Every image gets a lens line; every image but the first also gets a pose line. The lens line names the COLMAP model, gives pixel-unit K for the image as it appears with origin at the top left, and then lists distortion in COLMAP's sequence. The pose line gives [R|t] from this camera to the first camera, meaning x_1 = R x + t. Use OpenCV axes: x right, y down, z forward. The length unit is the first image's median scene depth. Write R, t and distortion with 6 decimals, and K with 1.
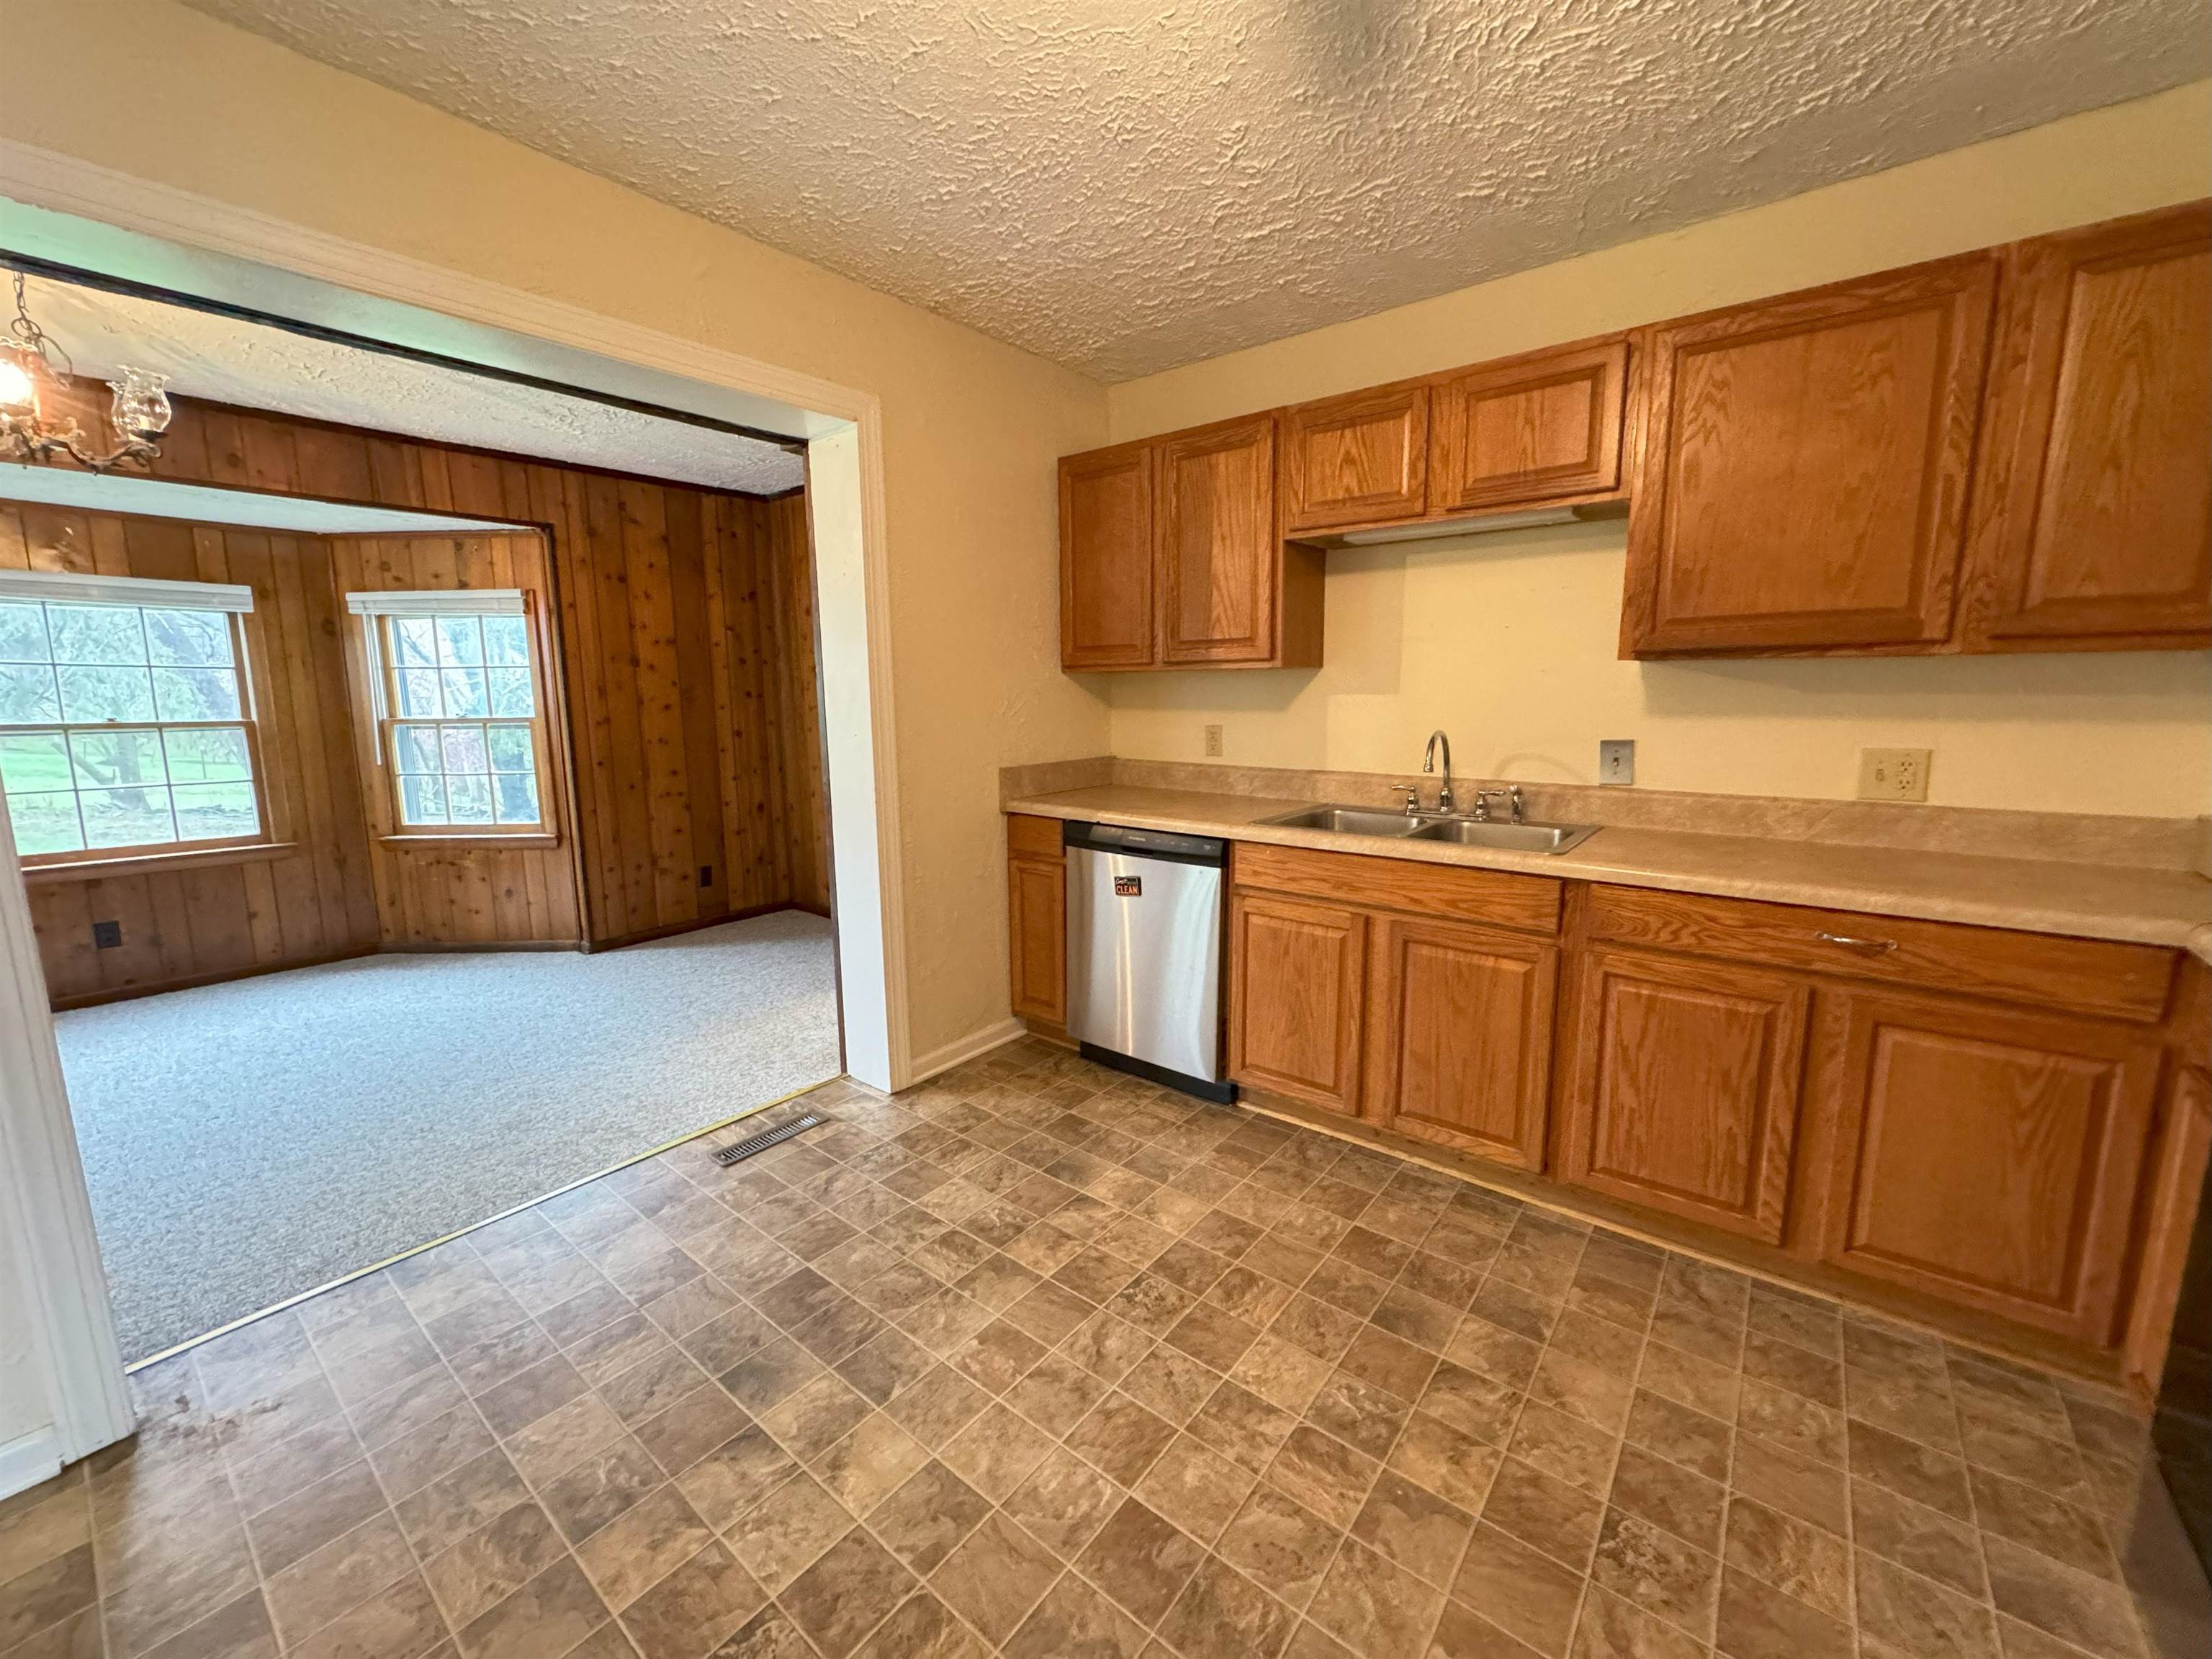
lens RADIAL K [[877.0, 0, 1101.8], [0, 877.0, 823.2], [0, 0, 1]] dist [-0.001085, -0.000350]
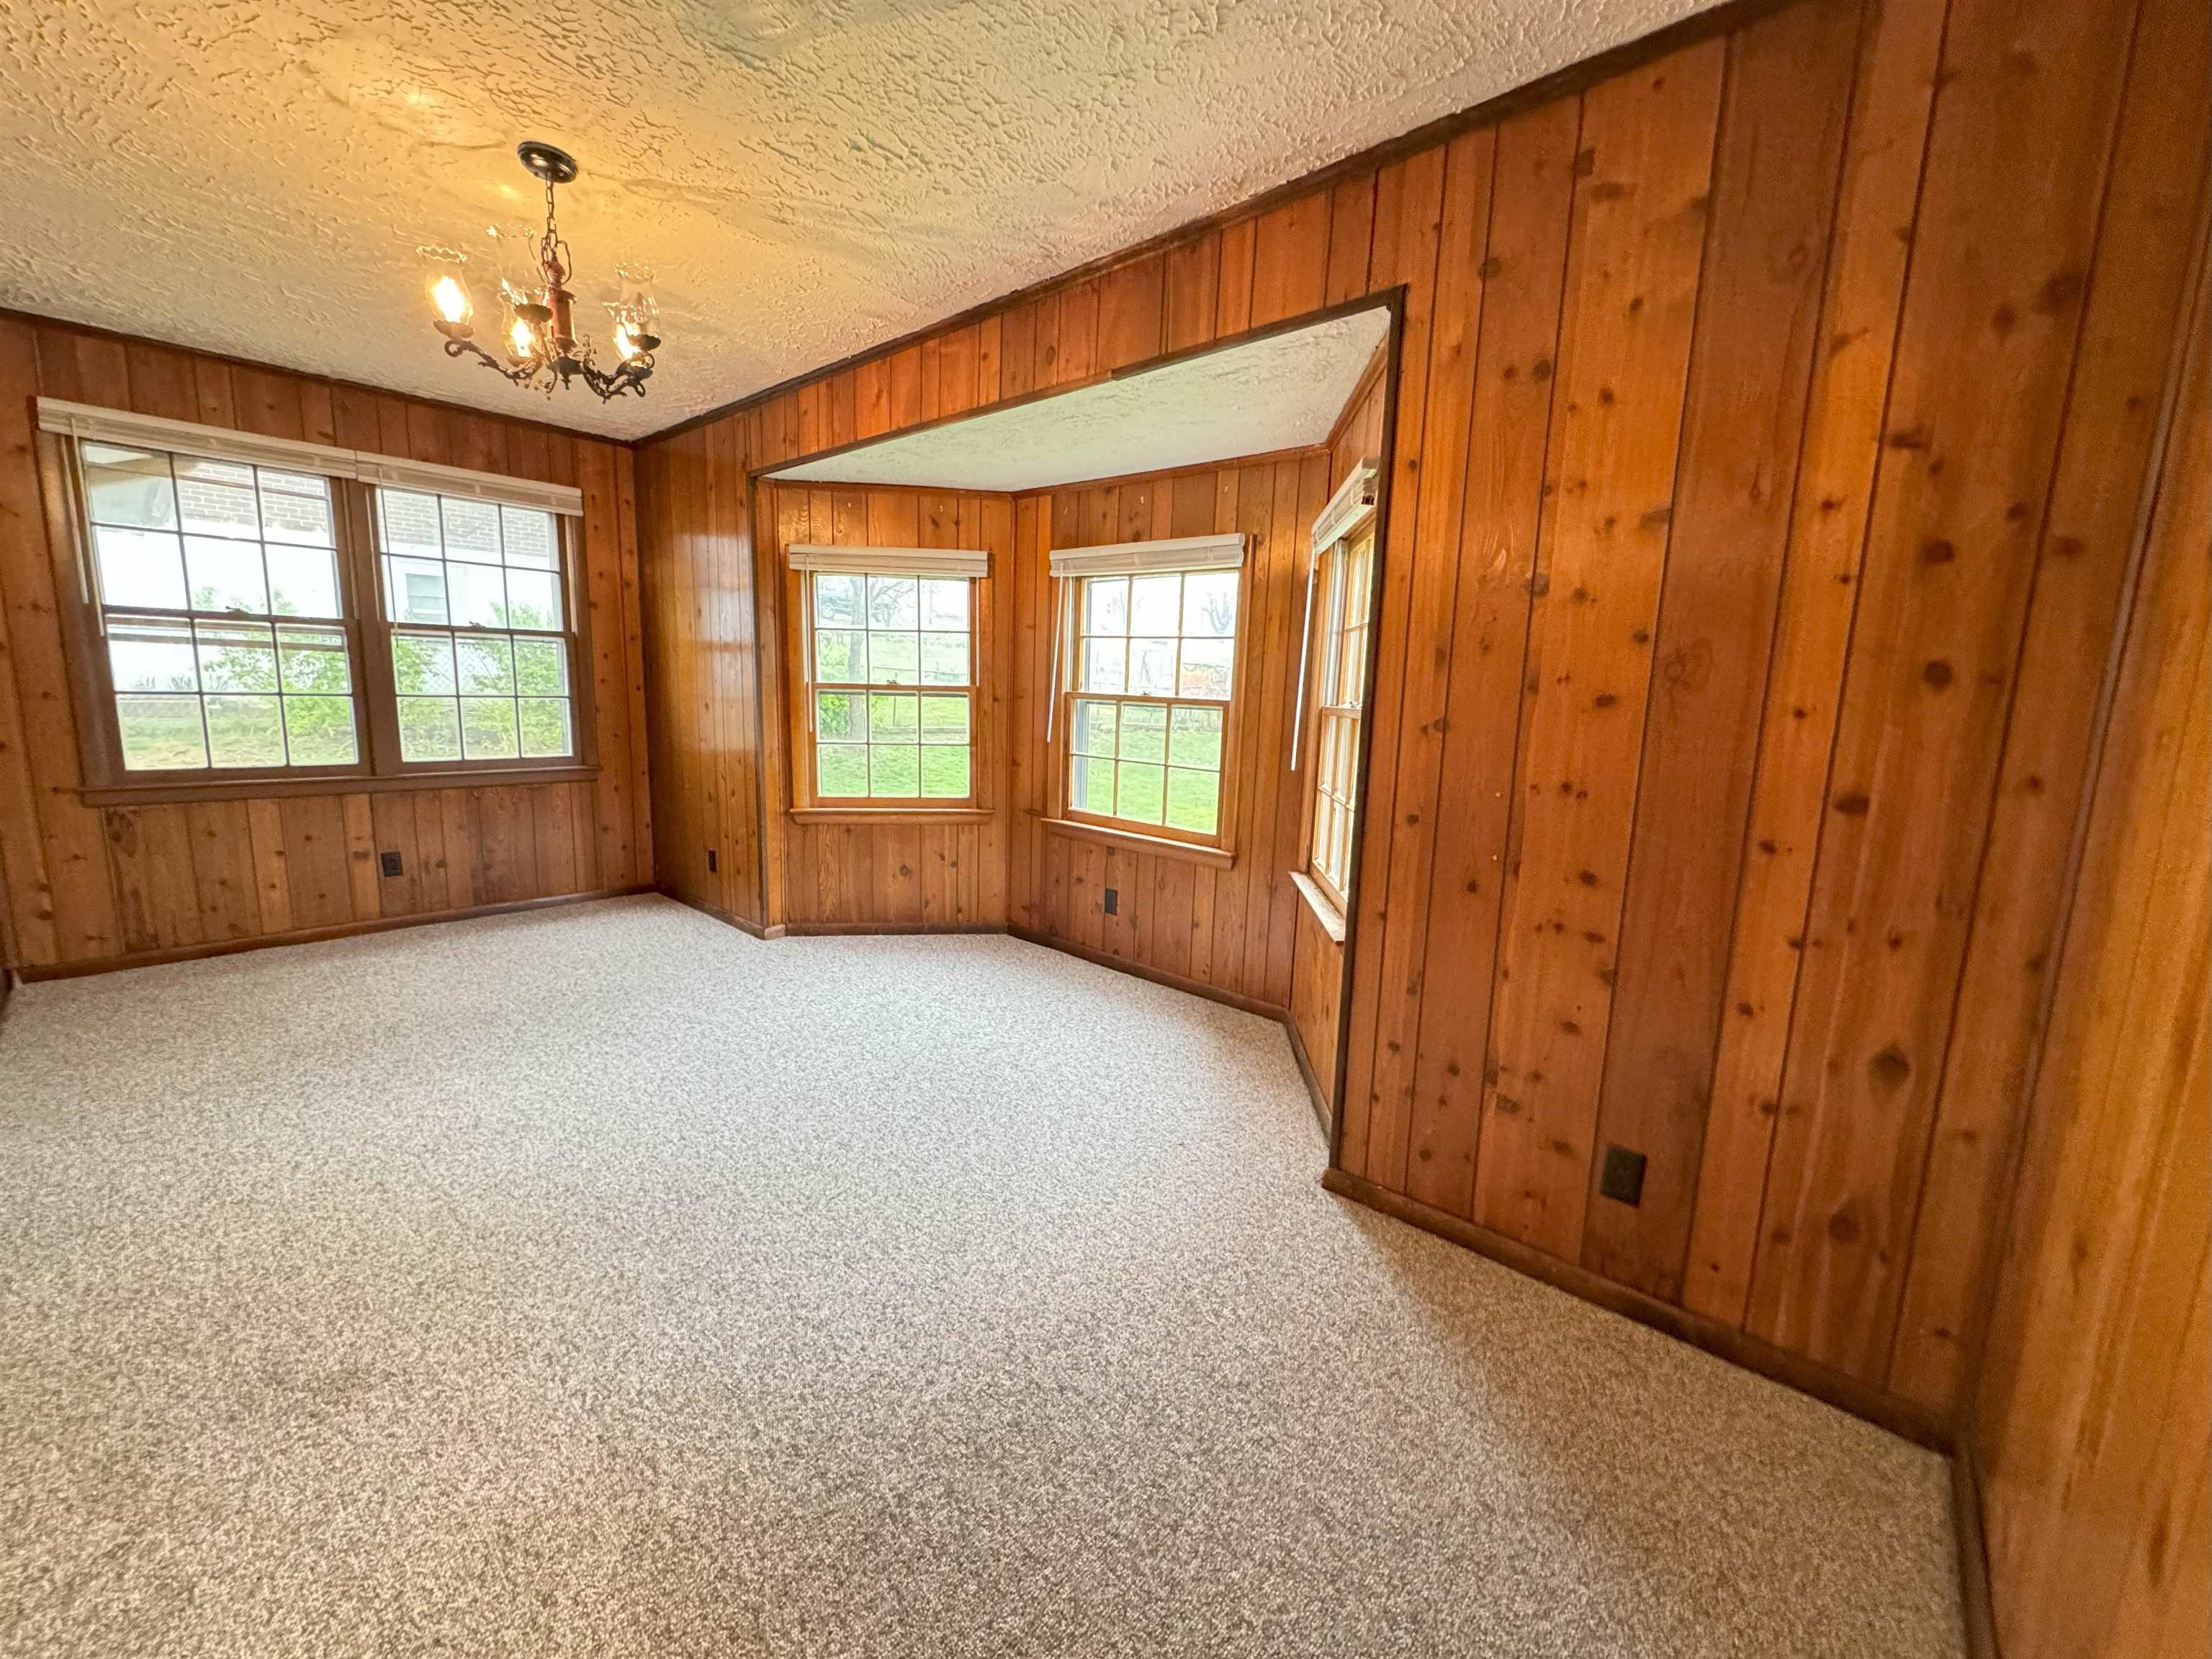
lens RADIAL K [[877.0, 0, 1101.8], [0, 877.0, 823.2], [0, 0, 1]] dist [-0.001085, -0.000350]
pose [[-0.050494, 0.158133, -0.986126, -0.244391], [-0.182143, 0.969368, 0.164772, -0.225445], [0.981975, 0.187936, -0.020144, 1.736678]]
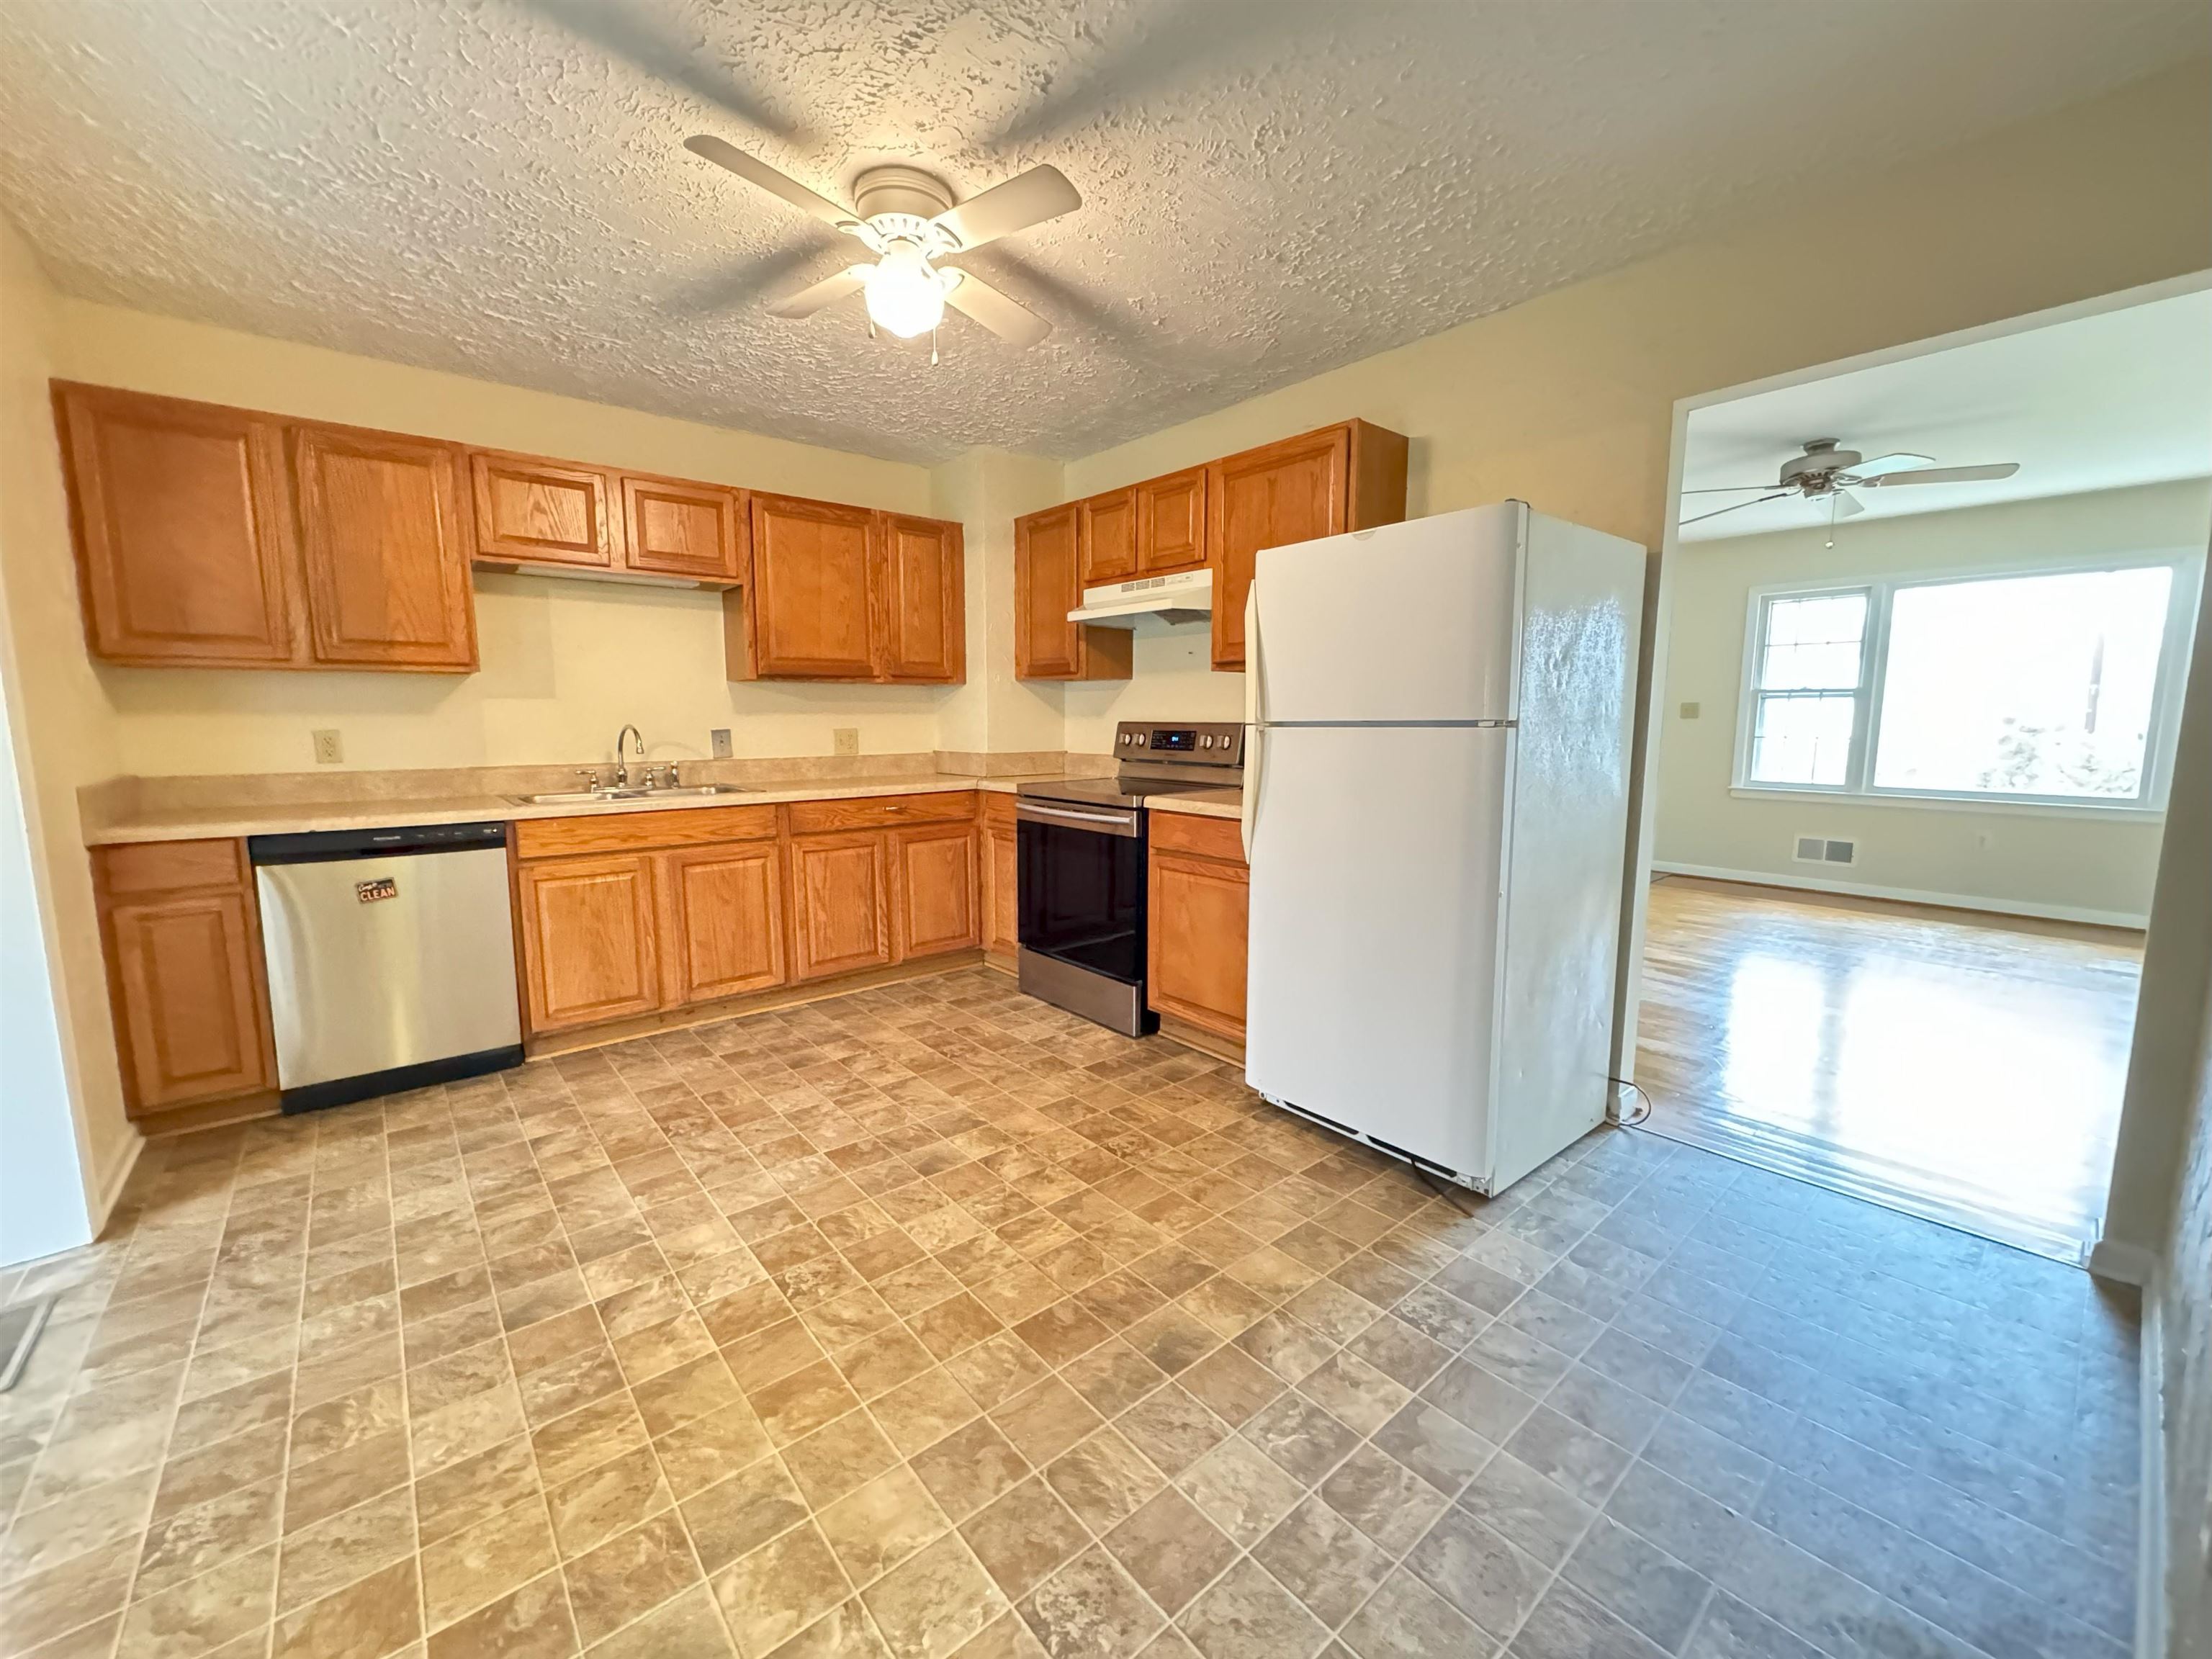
lens RADIAL K [[877.0, 0, 1101.8], [0, 877.0, 823.2], [0, 0, 1]] dist [-0.001085, -0.000350]
pose [[0.193106, -0.111514, 0.974820, -0.948373], [0.151257, 0.985027, 0.082718, 0.051077], [-0.969449, 0.131475, 0.207082, 0.025008]]
